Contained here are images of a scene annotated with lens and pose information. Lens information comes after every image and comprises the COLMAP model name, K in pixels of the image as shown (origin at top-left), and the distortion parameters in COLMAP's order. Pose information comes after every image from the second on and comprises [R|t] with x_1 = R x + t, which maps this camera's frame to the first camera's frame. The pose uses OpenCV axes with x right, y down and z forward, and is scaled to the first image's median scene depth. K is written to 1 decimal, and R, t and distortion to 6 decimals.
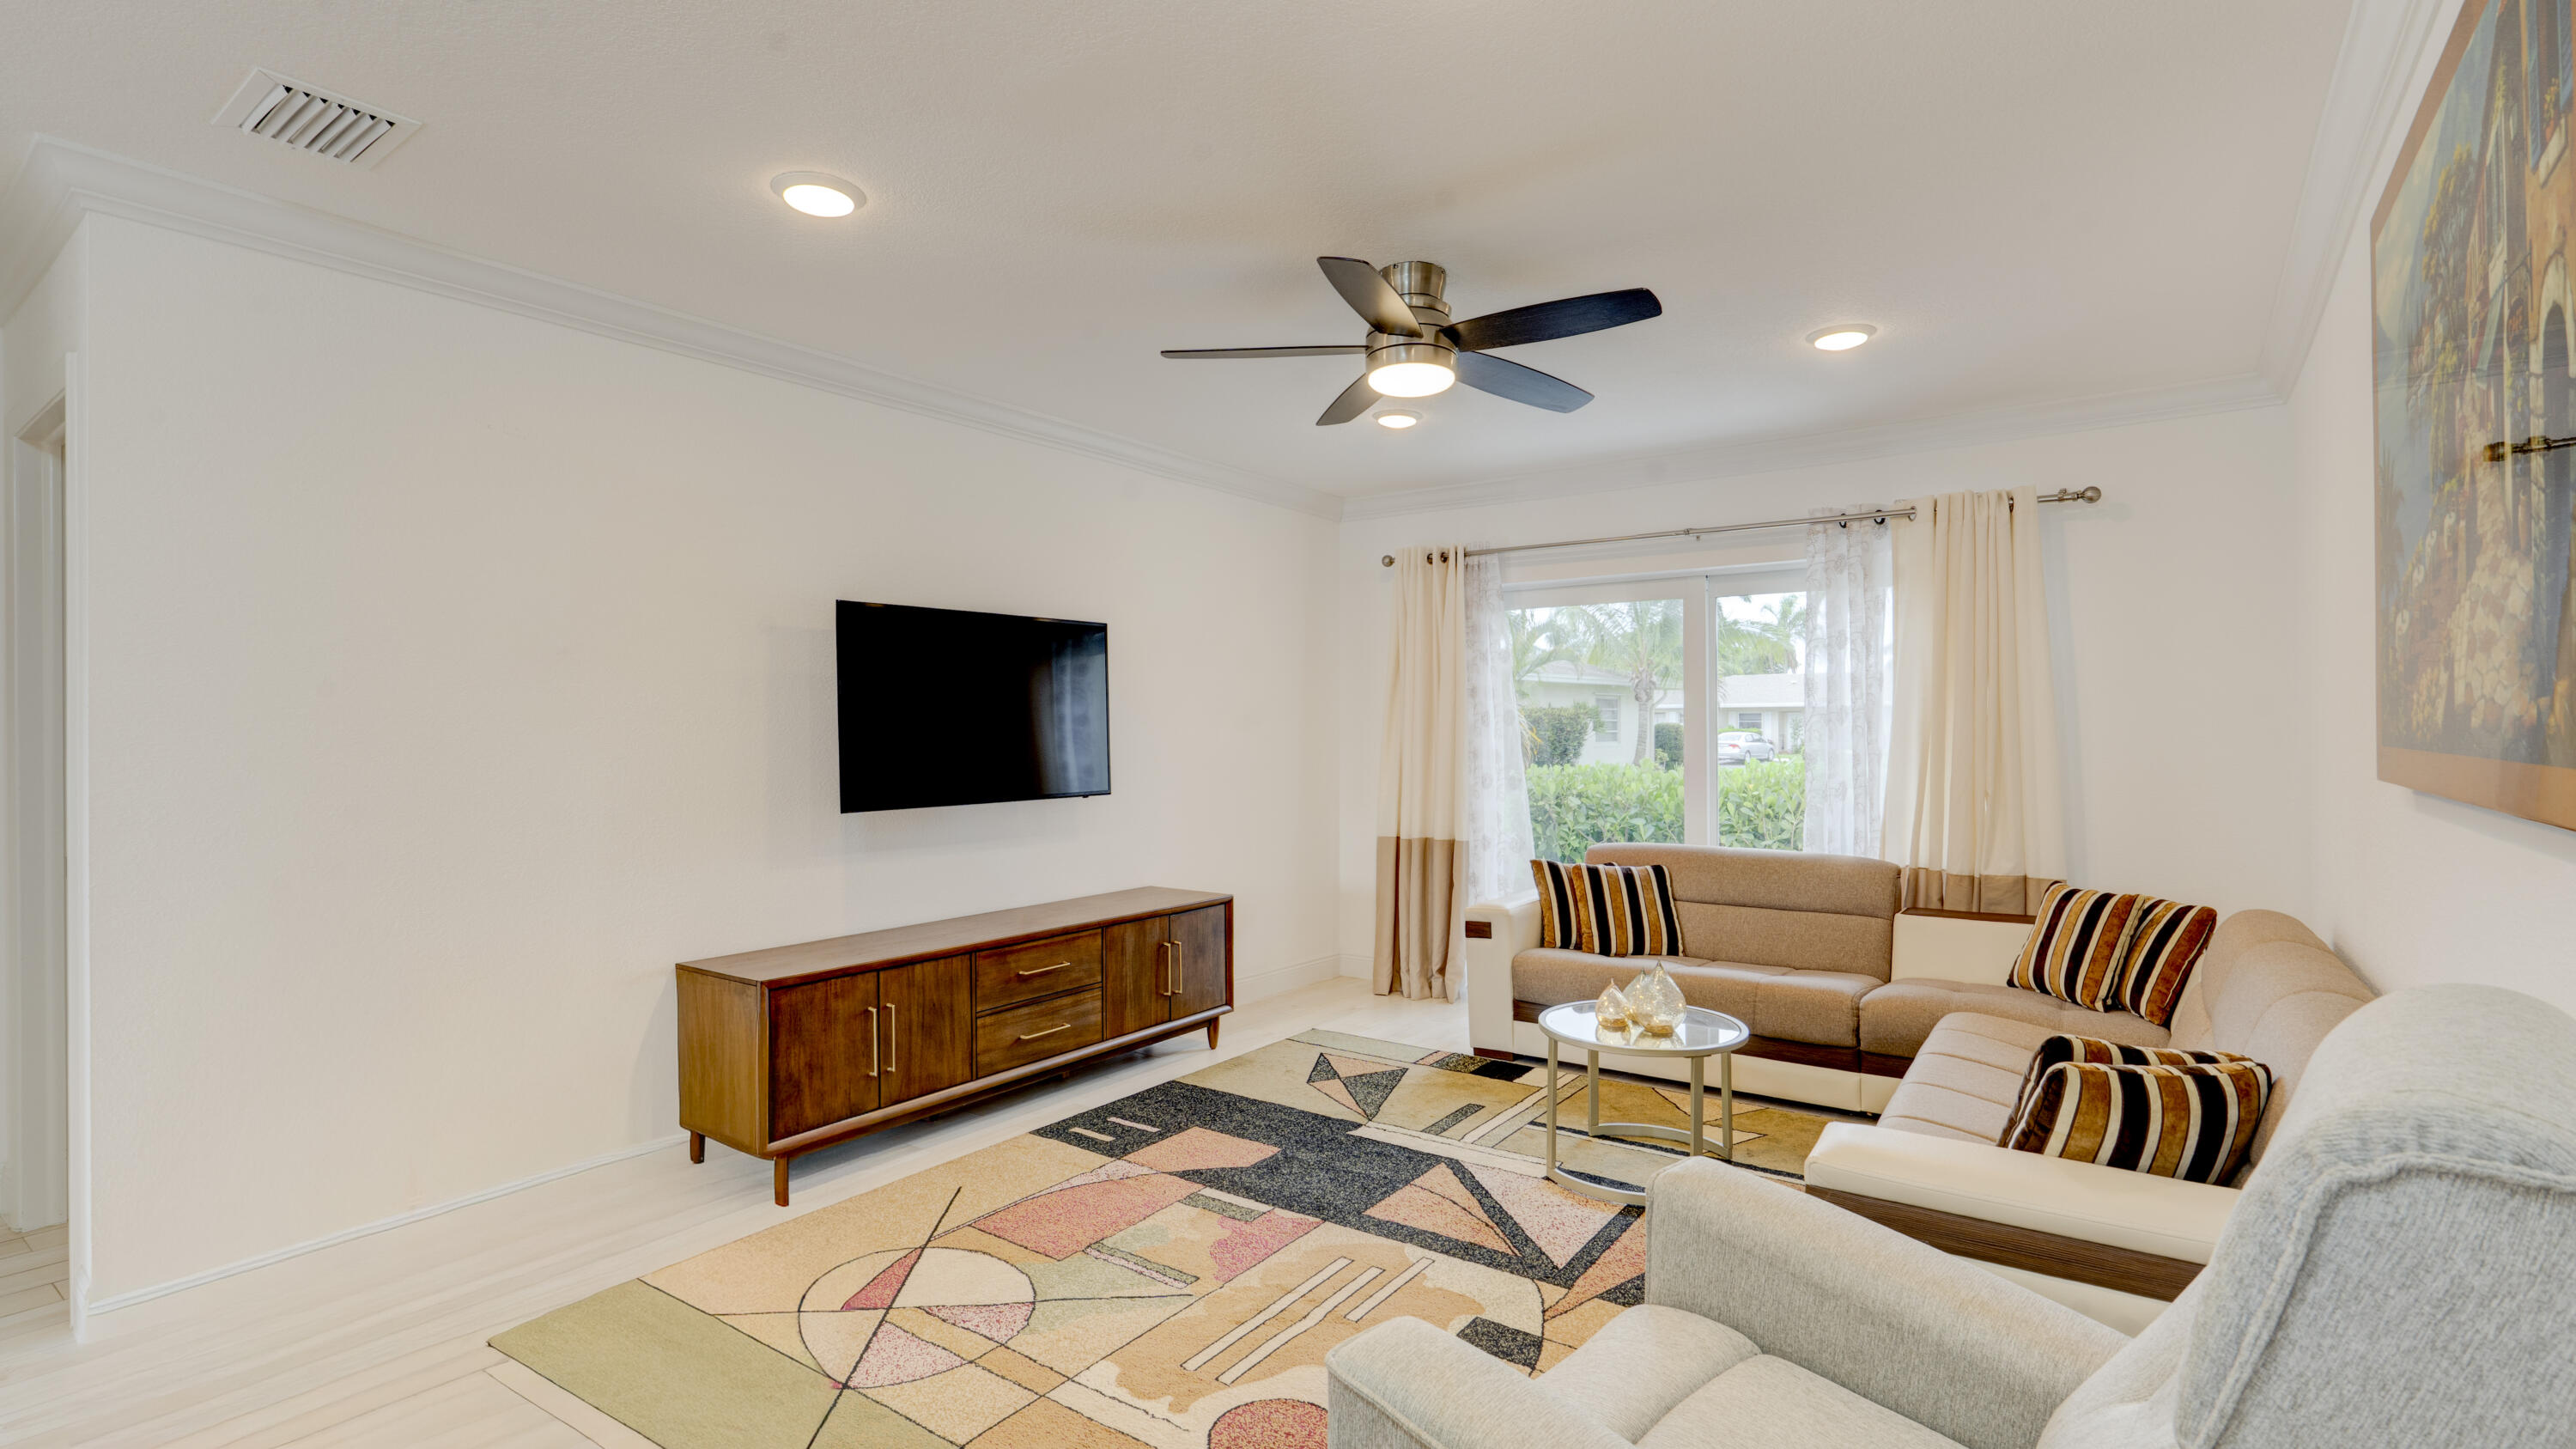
lens RADIAL K [[1178.7, 0, 1291.8], [0, 1178.7, 728.0], [0, 0, 1]] dist [-0.011253, 0.005304]
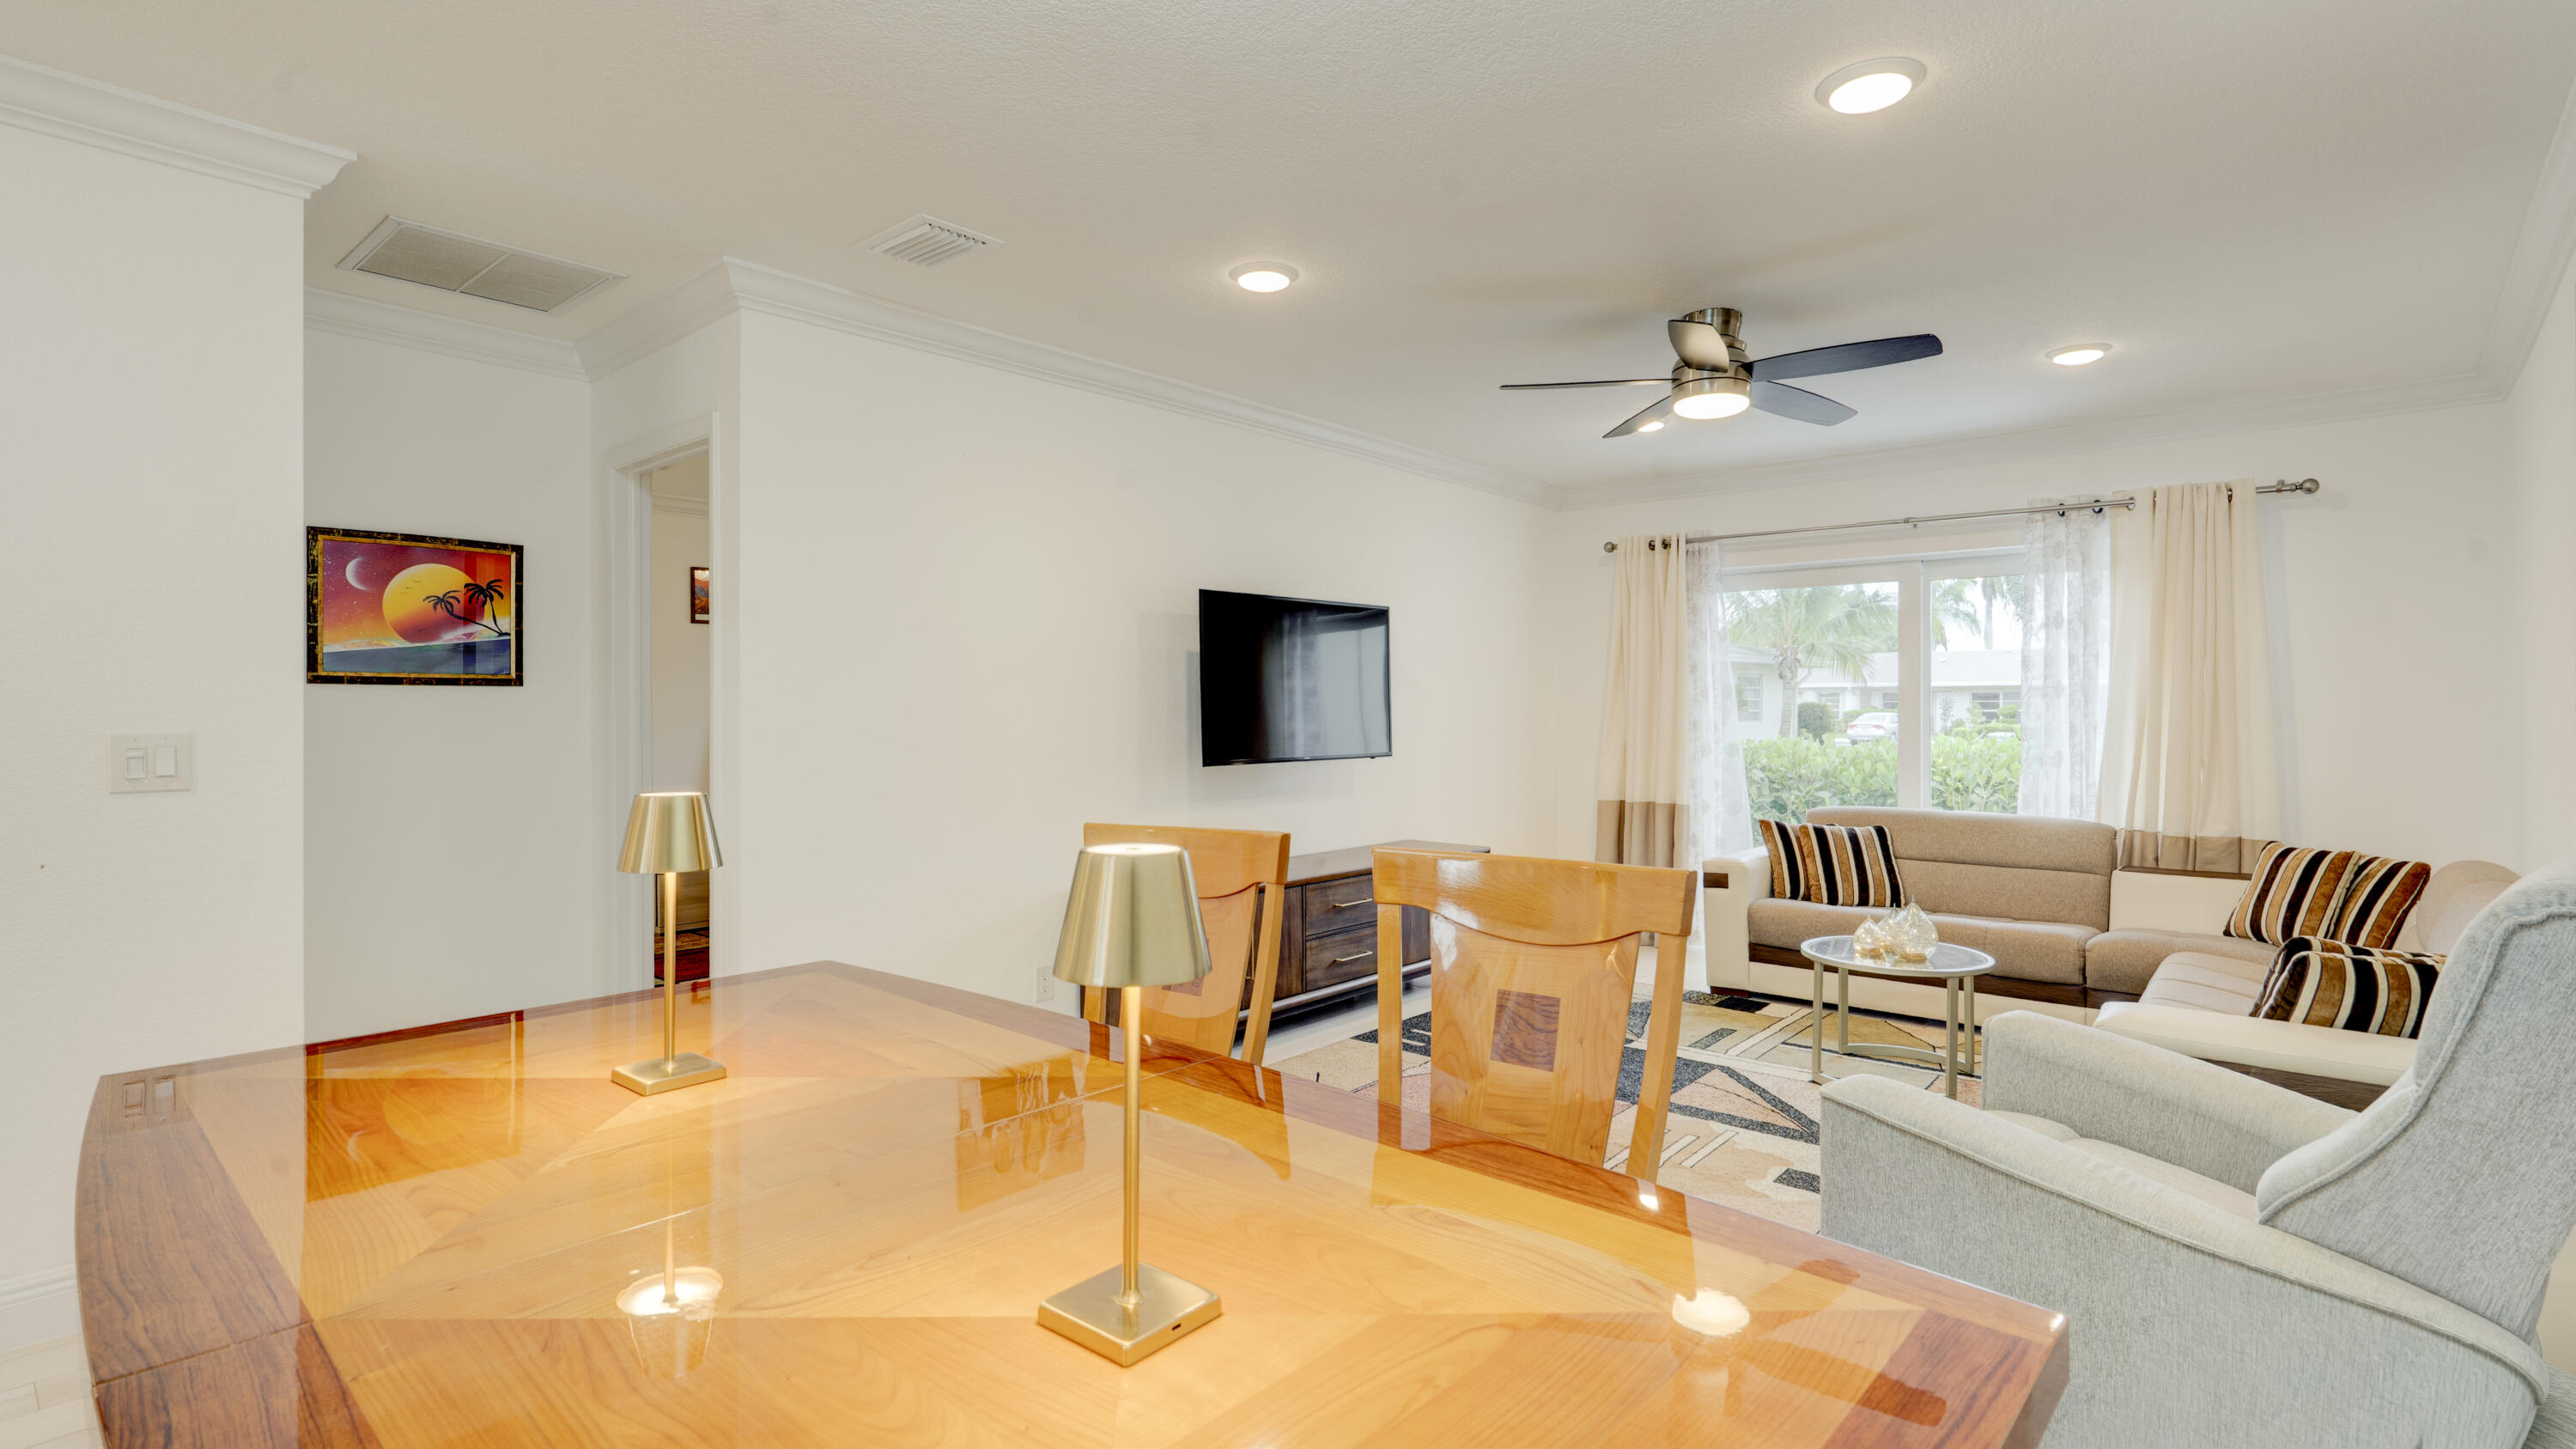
lens RADIAL K [[1178.7, 0, 1319.9], [0, 1178.7, 712.7], [0, 0, 1]] dist [-0.011253, 0.005304]
pose [[0.996000, 0.004675, -0.089231, -0.156601], [-0.004086, 0.999969, 0.006787, 0.008340], [0.089260, -0.006395, 0.995988, -0.192487]]
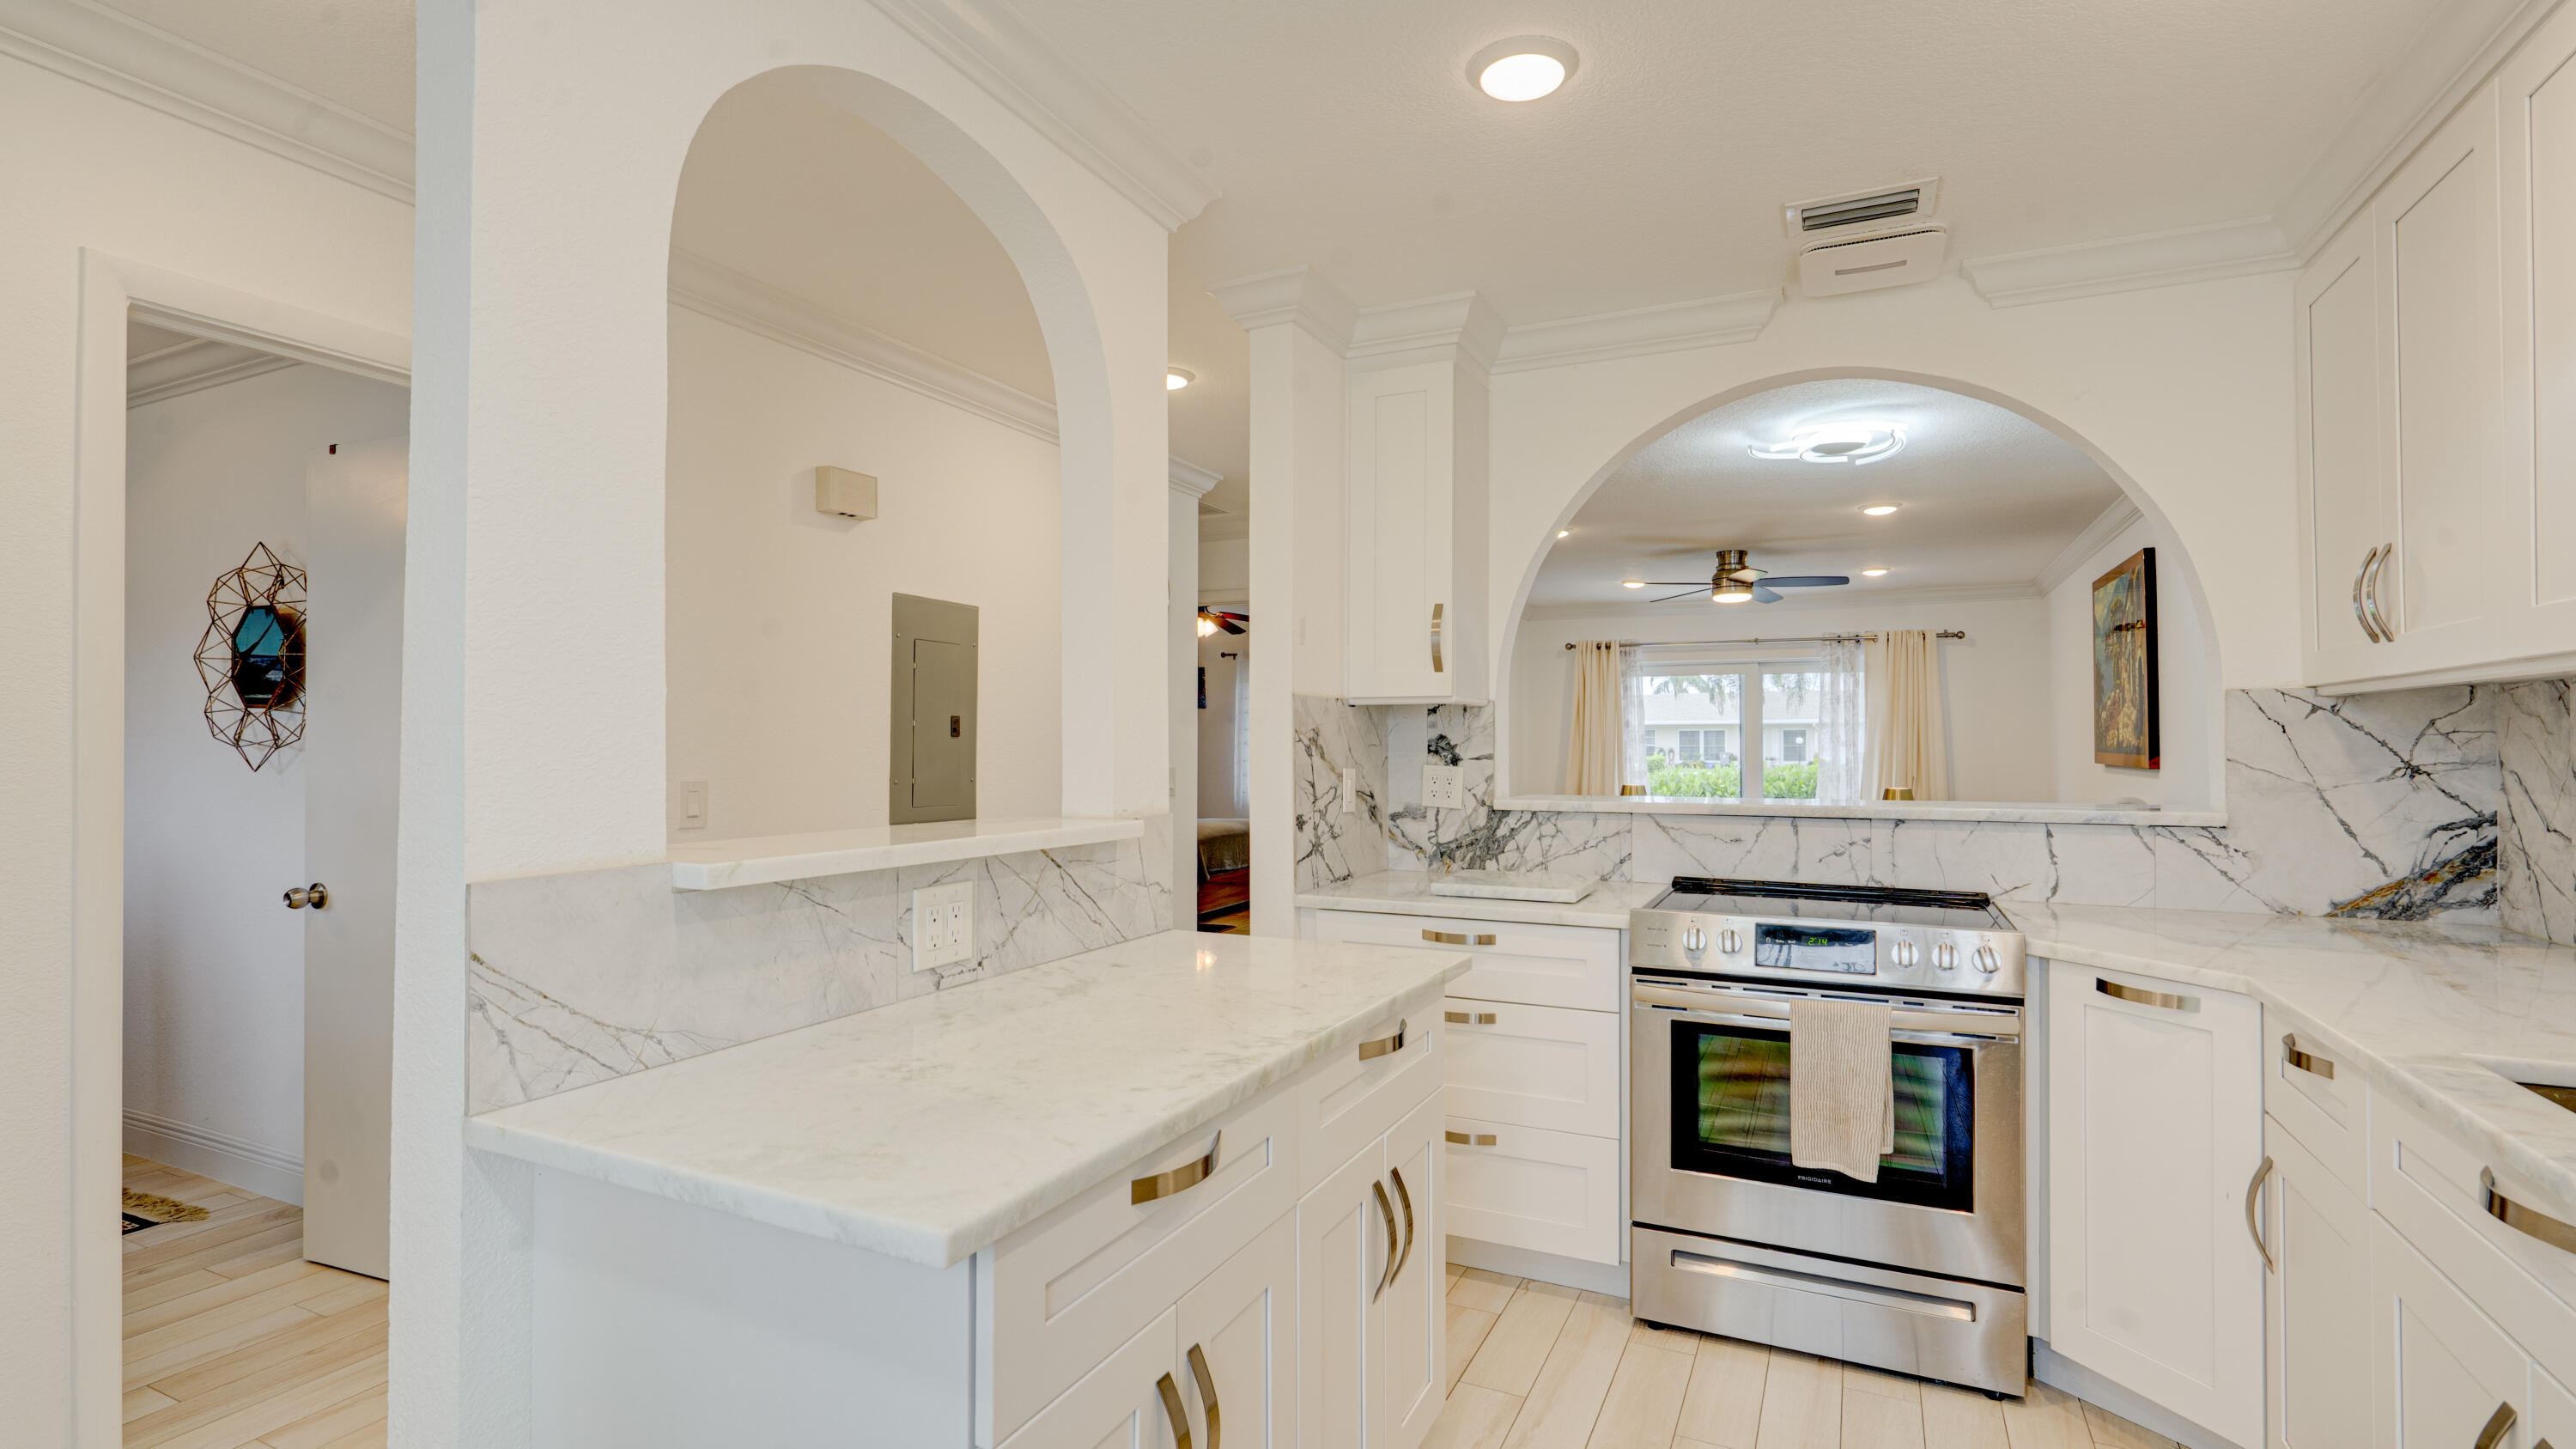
lens RADIAL K [[1178.7, 0, 1307.3], [0, 1178.7, 730.2], [0, 0, 1]] dist [-0.011253, 0.005304]
pose [[0.980607, 0.002715, 0.195965, -1.007771], [-0.000599, 0.999941, -0.010859, -0.005354], [-0.195983, 0.010531, 0.980551, -0.955805]]
